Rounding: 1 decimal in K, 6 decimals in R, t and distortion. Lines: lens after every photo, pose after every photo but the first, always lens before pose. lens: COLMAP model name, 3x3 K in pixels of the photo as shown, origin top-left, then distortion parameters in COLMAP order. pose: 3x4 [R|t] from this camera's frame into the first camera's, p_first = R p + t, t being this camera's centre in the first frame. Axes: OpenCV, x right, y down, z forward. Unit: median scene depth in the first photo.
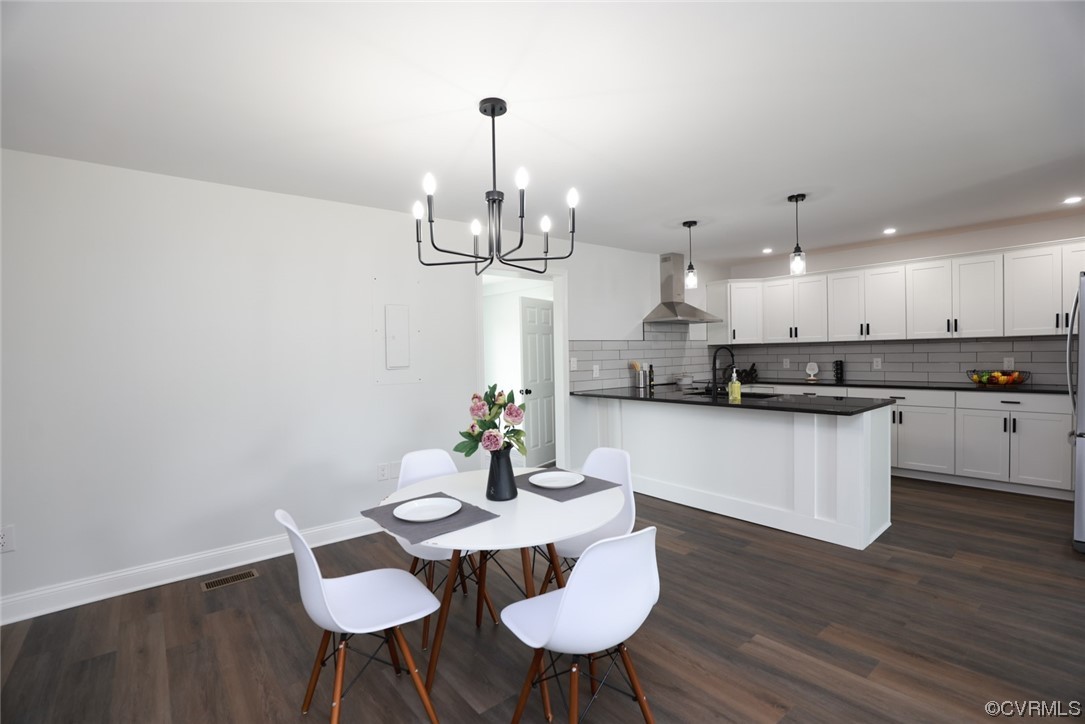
lens RADIAL K [[494.4, 0, 545.7], [0, 494.4, 365.3], [0, 0, 1]] dist [-0.036855, 0.007453]
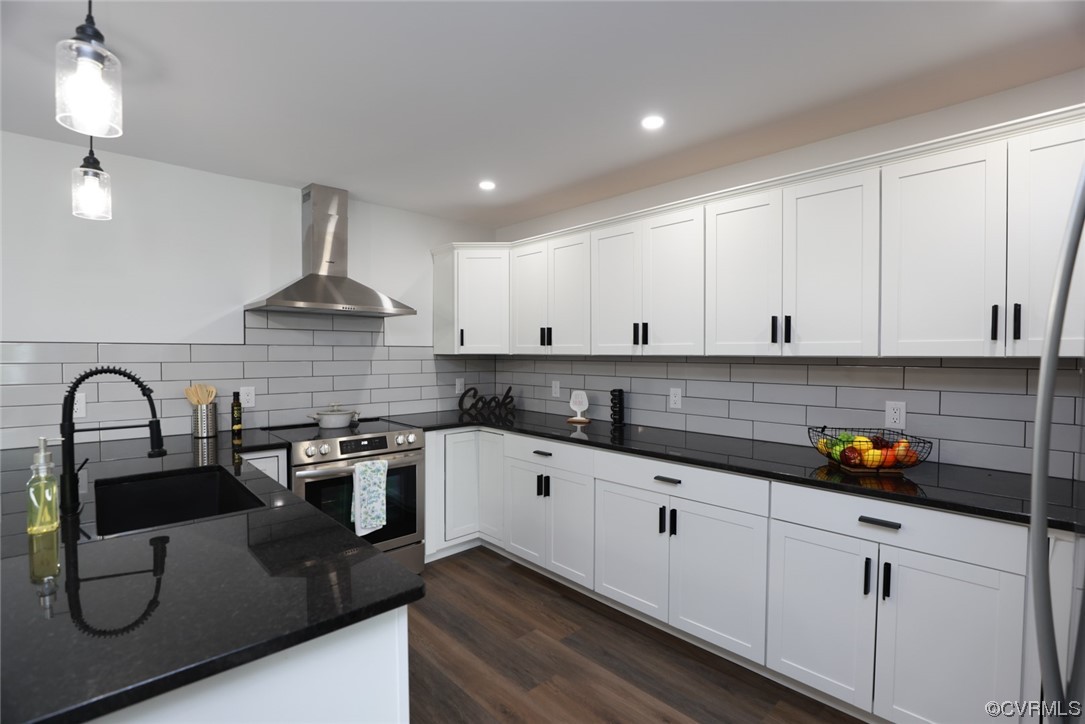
lens RADIAL K [[494.4, 0, 543.1], [0, 494.4, 363.2], [0, 0, 1]] dist [-0.036855, 0.007453]
pose [[0.997531, 0.023830, 0.066060, 0.523085], [-0.023570, 0.999711, -0.004723, -0.037842], [-0.066154, 0.003154, 0.997804, 0.489268]]
